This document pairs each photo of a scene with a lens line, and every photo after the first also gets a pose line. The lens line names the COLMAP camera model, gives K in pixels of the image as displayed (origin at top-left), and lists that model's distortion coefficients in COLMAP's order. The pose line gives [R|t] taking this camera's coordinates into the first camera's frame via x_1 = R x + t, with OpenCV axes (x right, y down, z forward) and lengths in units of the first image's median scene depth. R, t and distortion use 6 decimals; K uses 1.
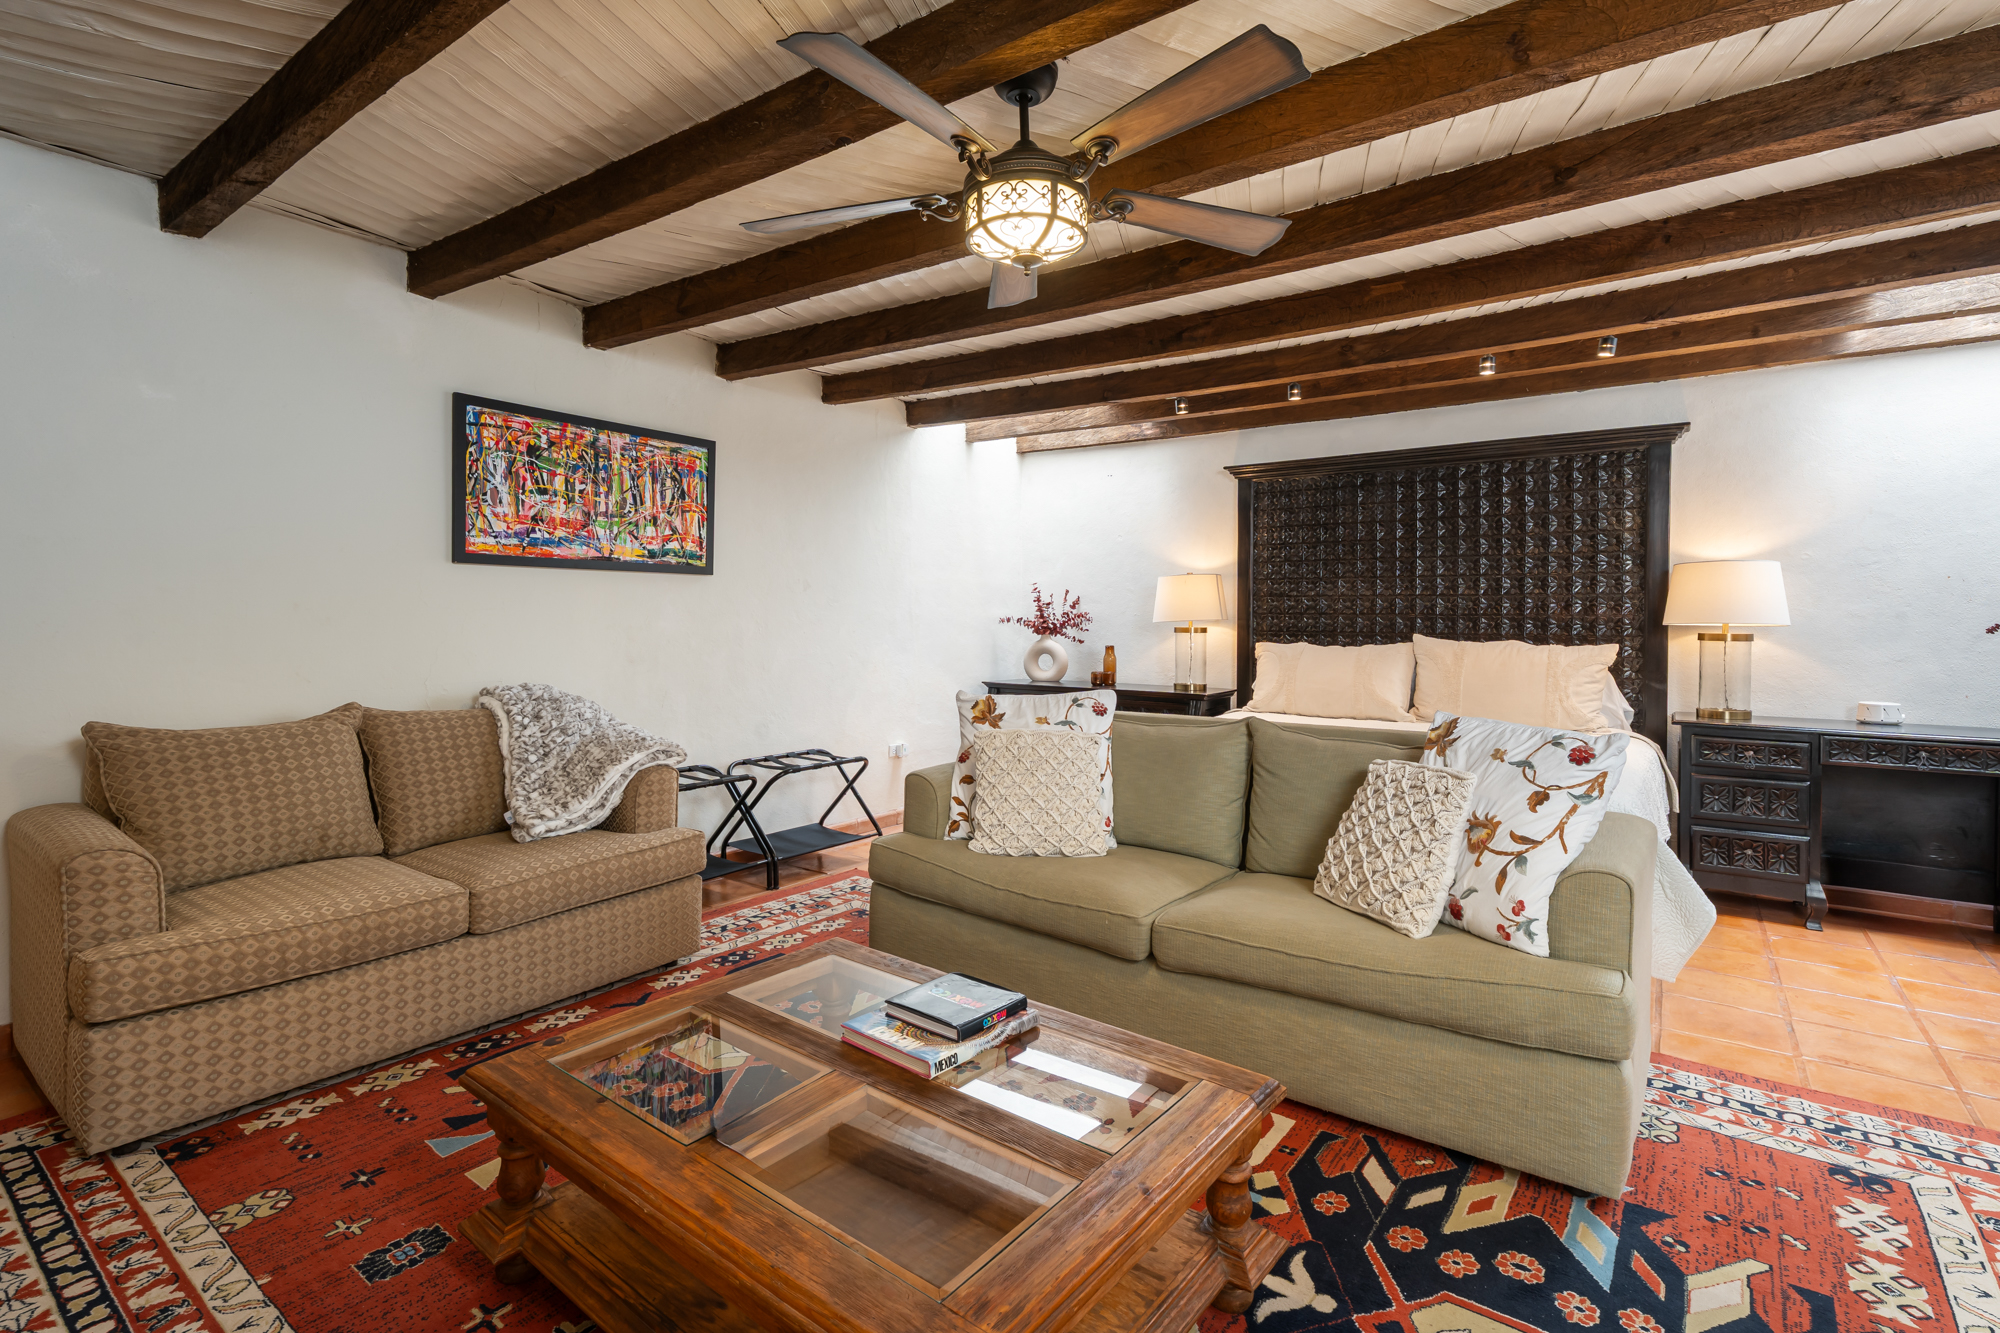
lens RADIAL K [[911.4, 0, 1017.4], [0, 911.4, 623.8], [0, 0, 1]] dist [0.001924, -0.001016]
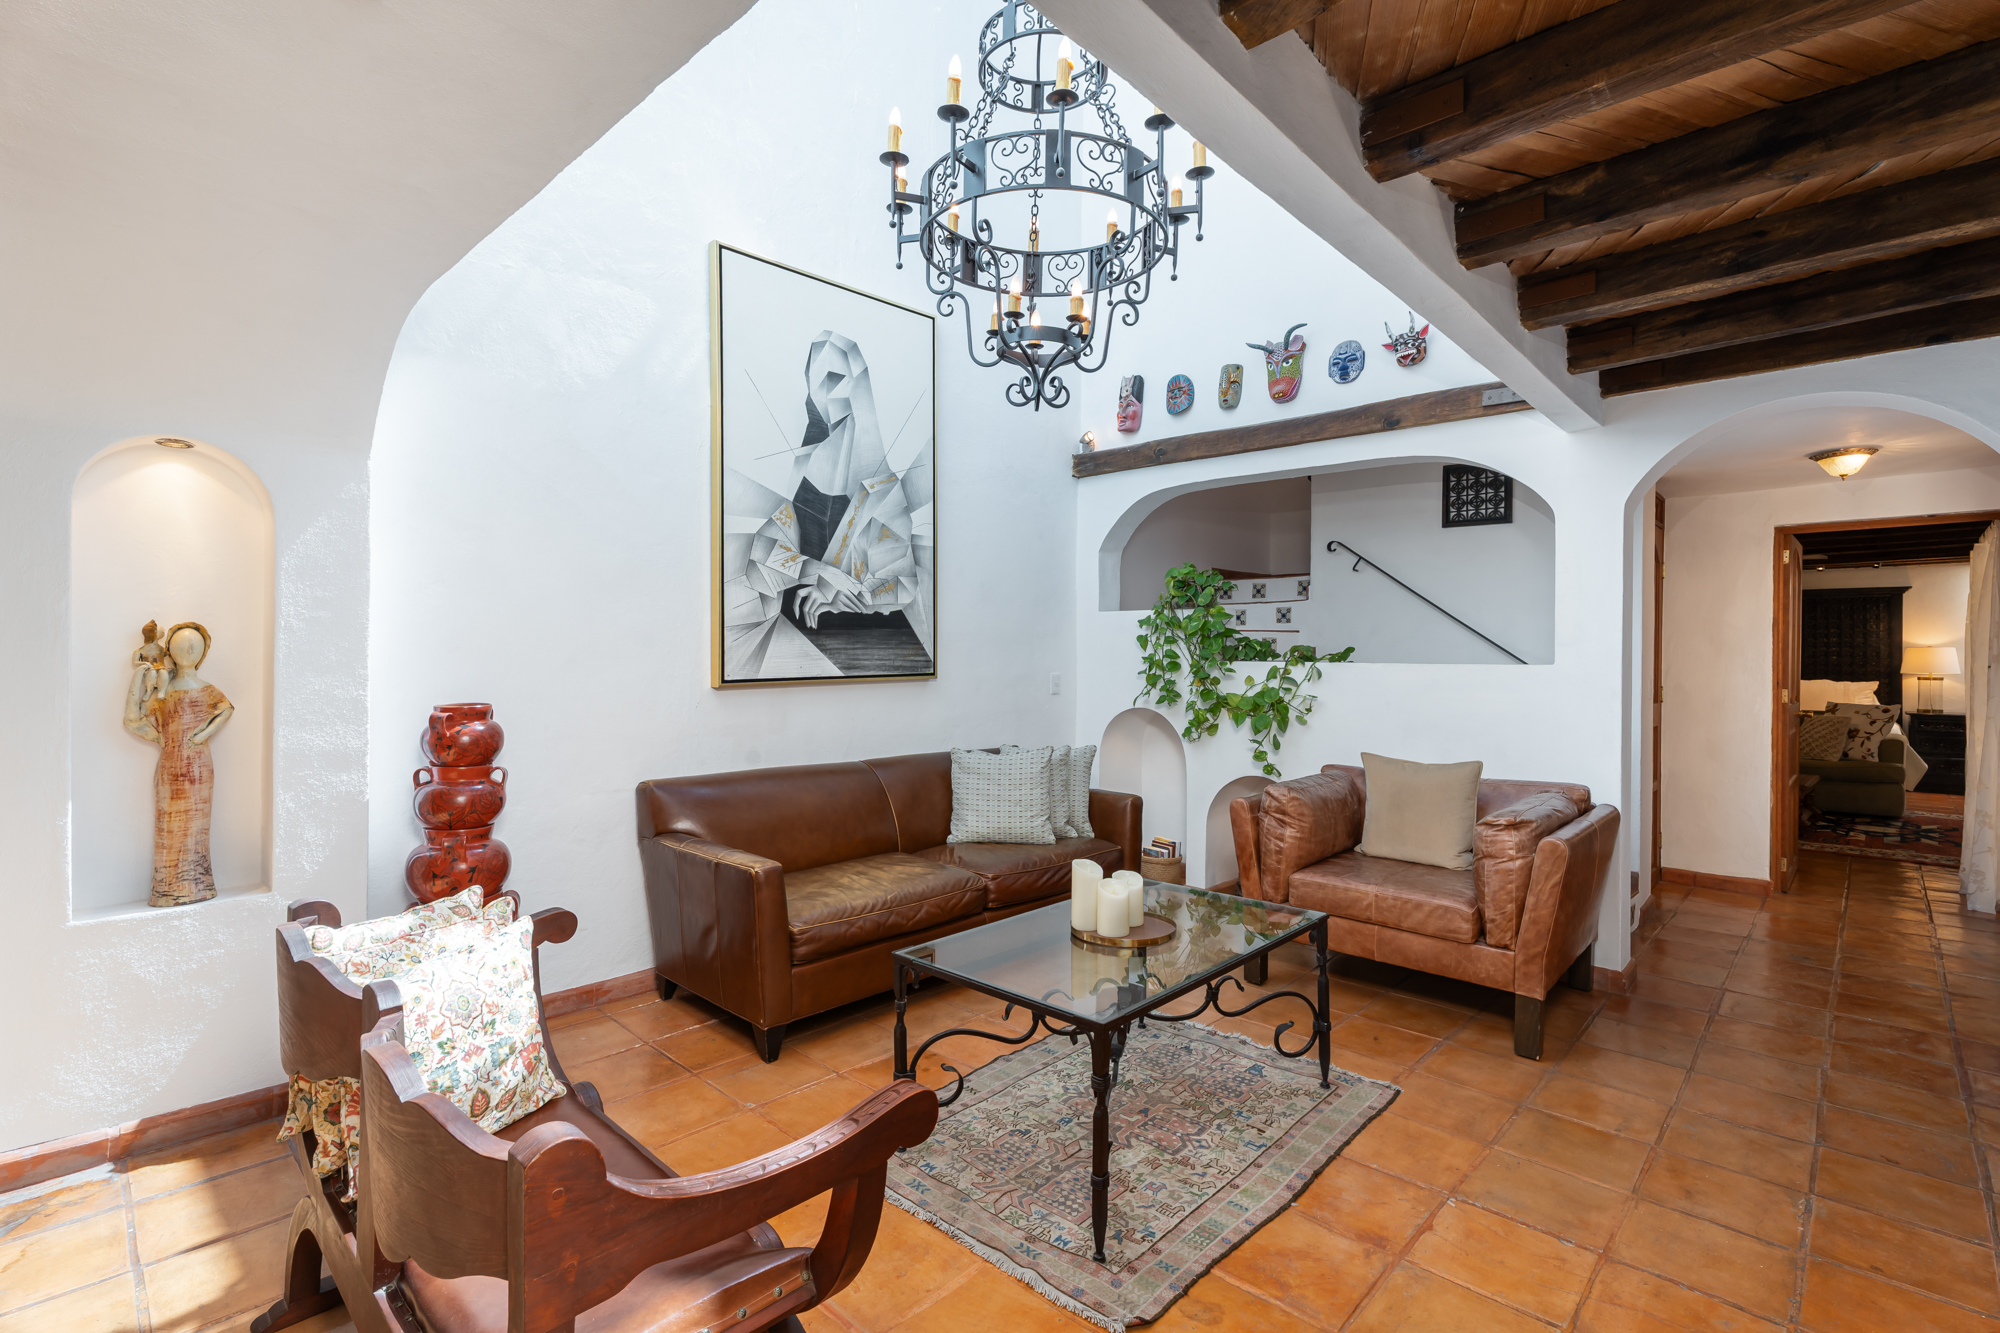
lens RADIAL K [[911.4, 0, 1005.2], [0, 911.4, 656.6], [0, 0, 1]] dist [0.001924, -0.001016]
pose [[0.991291, 0.001988, -0.131678, -1.241347], [-0.002690, 0.999983, -0.005160, -0.021687], [0.131666, 0.005469, 0.991279, -1.597098]]
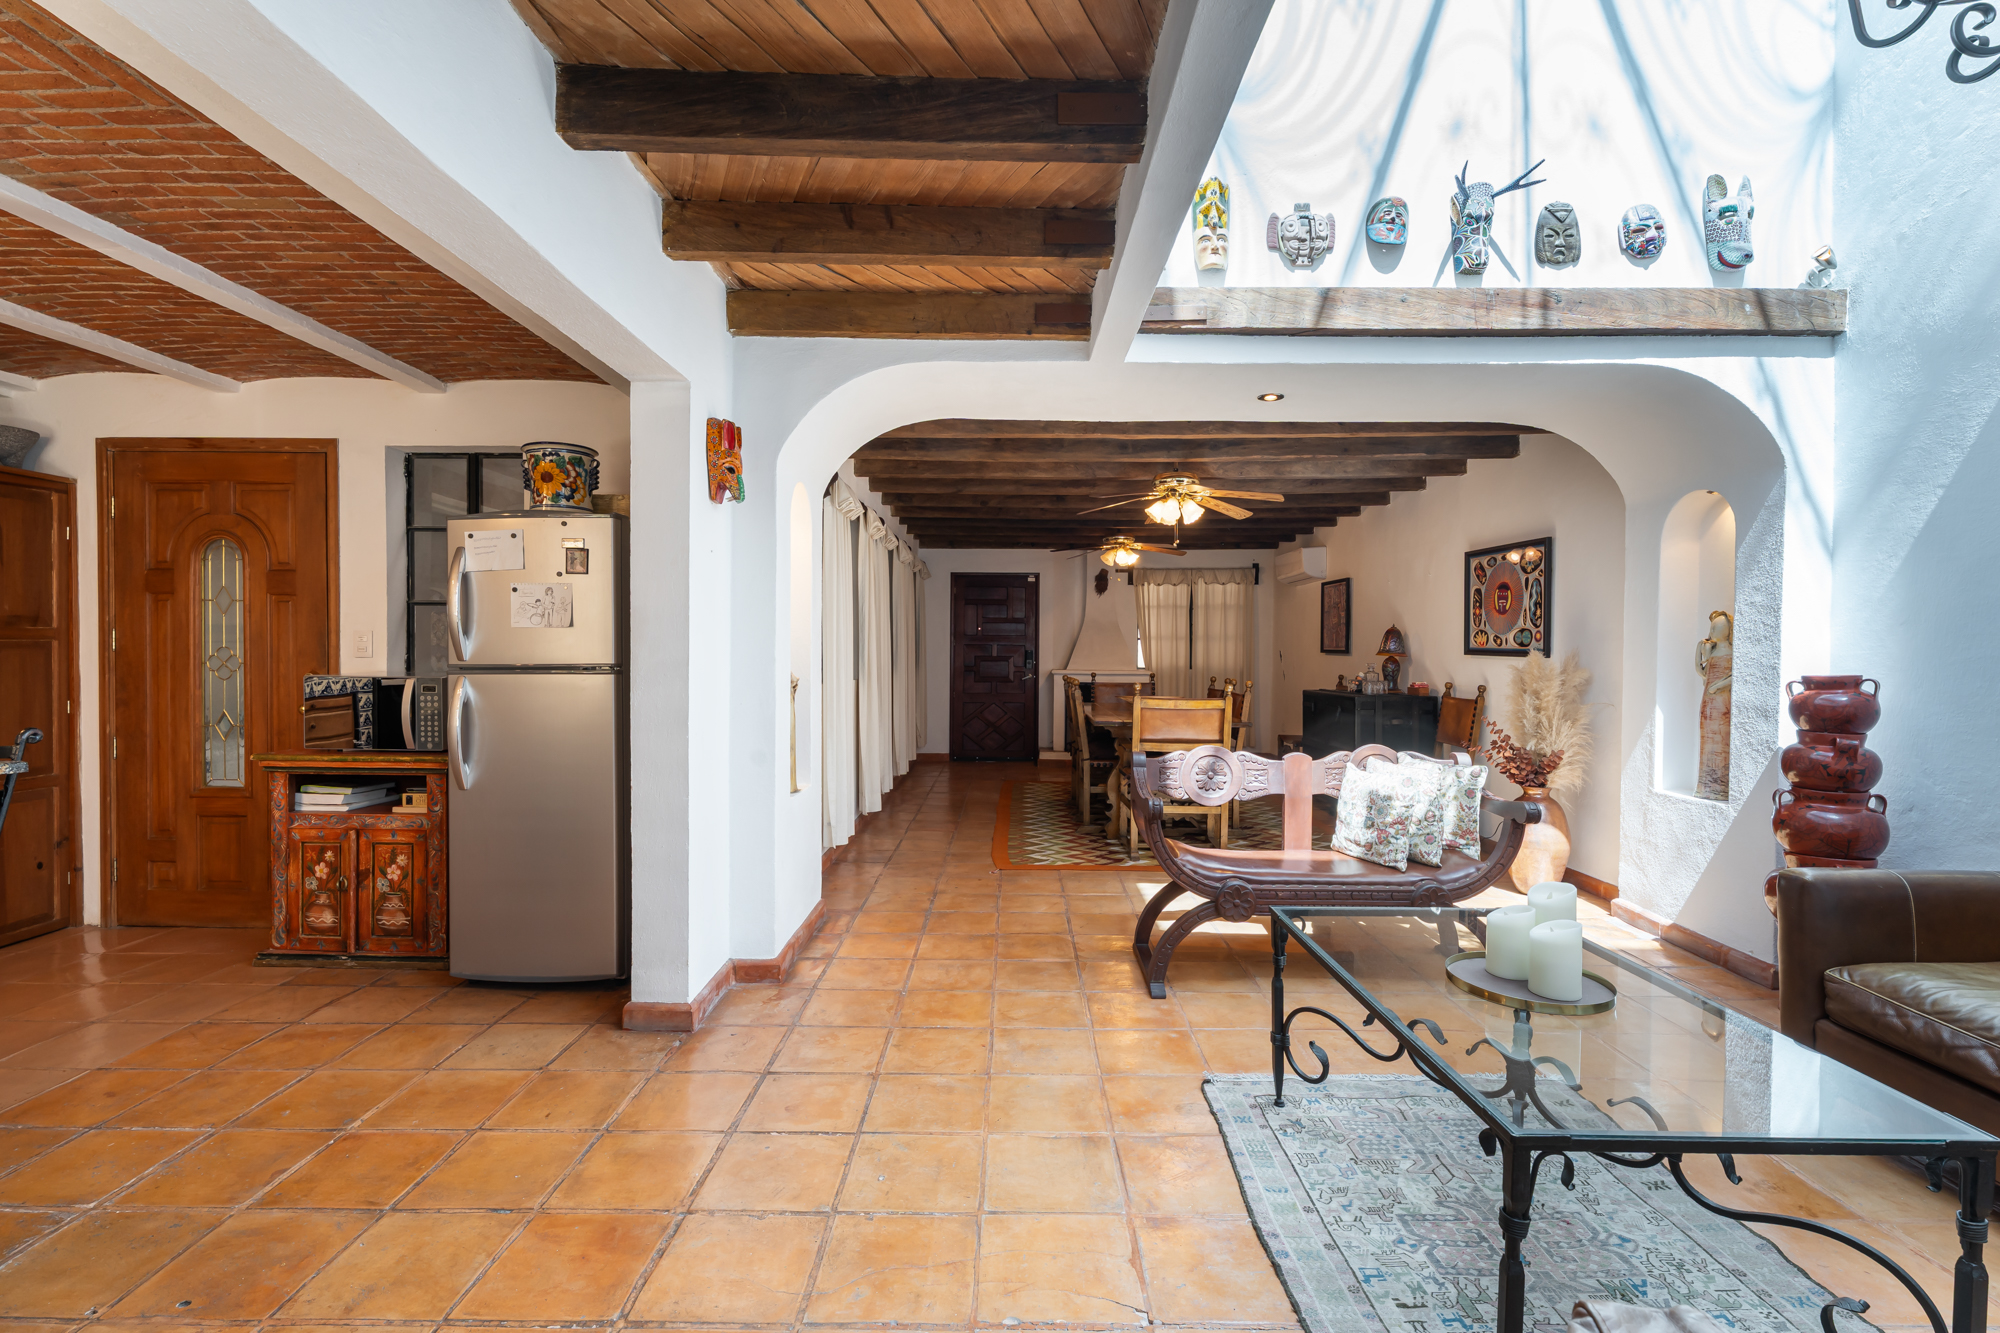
lens RADIAL K [[911.4, 0, 1004.8], [0, 911.4, 658.6], [0, 0, 1]] dist [0.001924, -0.001016]
pose [[-0.812309, -0.004616, -0.583209, -0.745764], [-0.012399, 0.999879, 0.009357, 0.001746], [0.583096, 0.014832, -0.812268, -0.706507]]
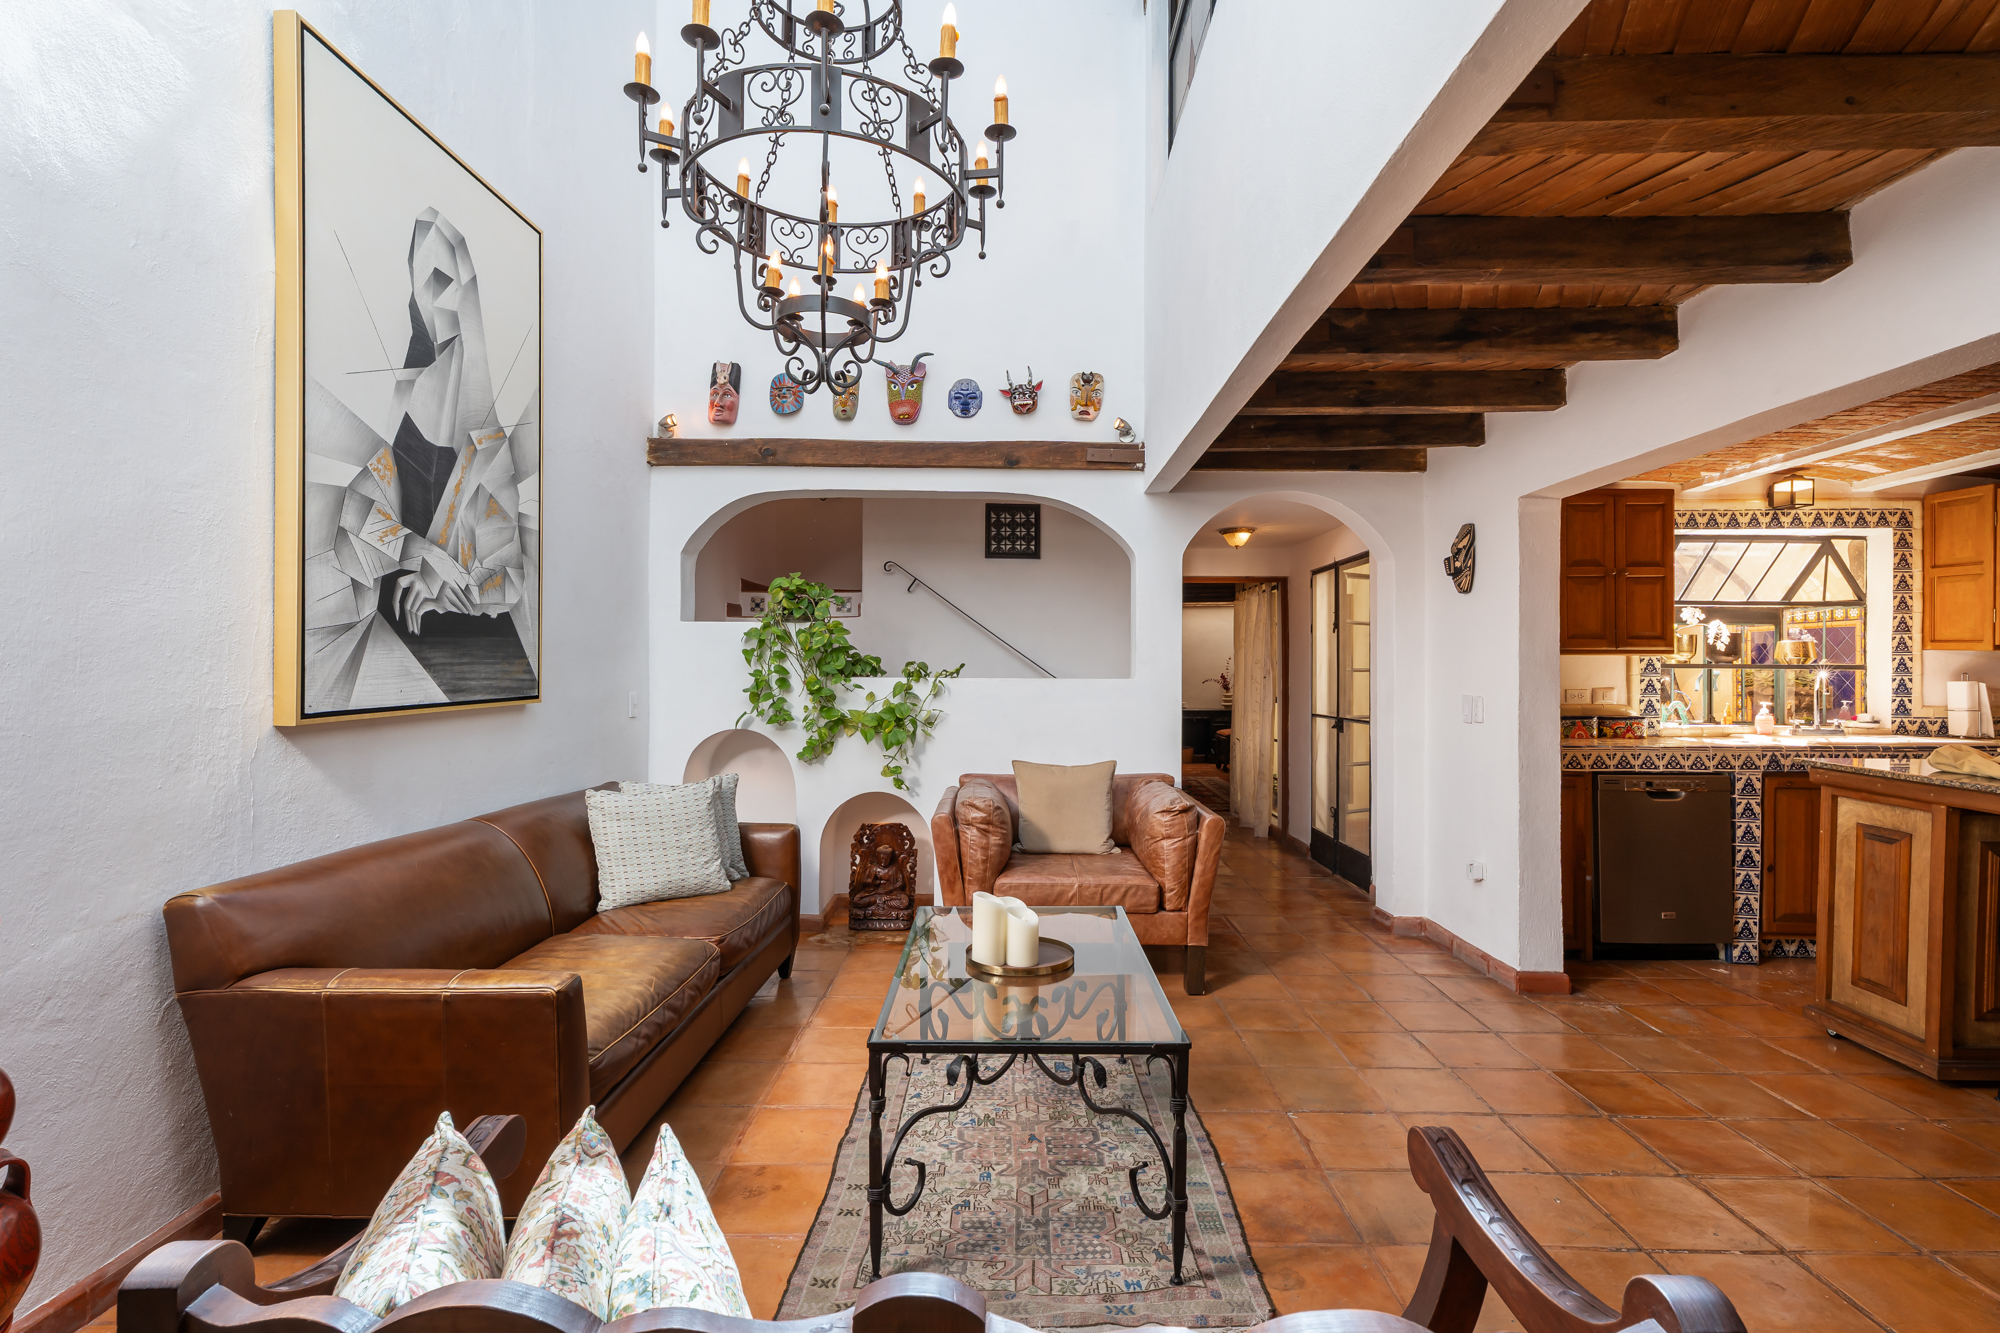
lens RADIAL K [[911.4, 0, 1001.9], [0, 911.4, 667.2], [0, 0, 1]] dist [0.001924, -0.001016]
pose [[0.820742, 0.002043, 0.571295, -1.618445], [0.002353, 0.999973, -0.006956, -0.026957], [-0.571294, 0.007053, 0.820715, -1.449312]]
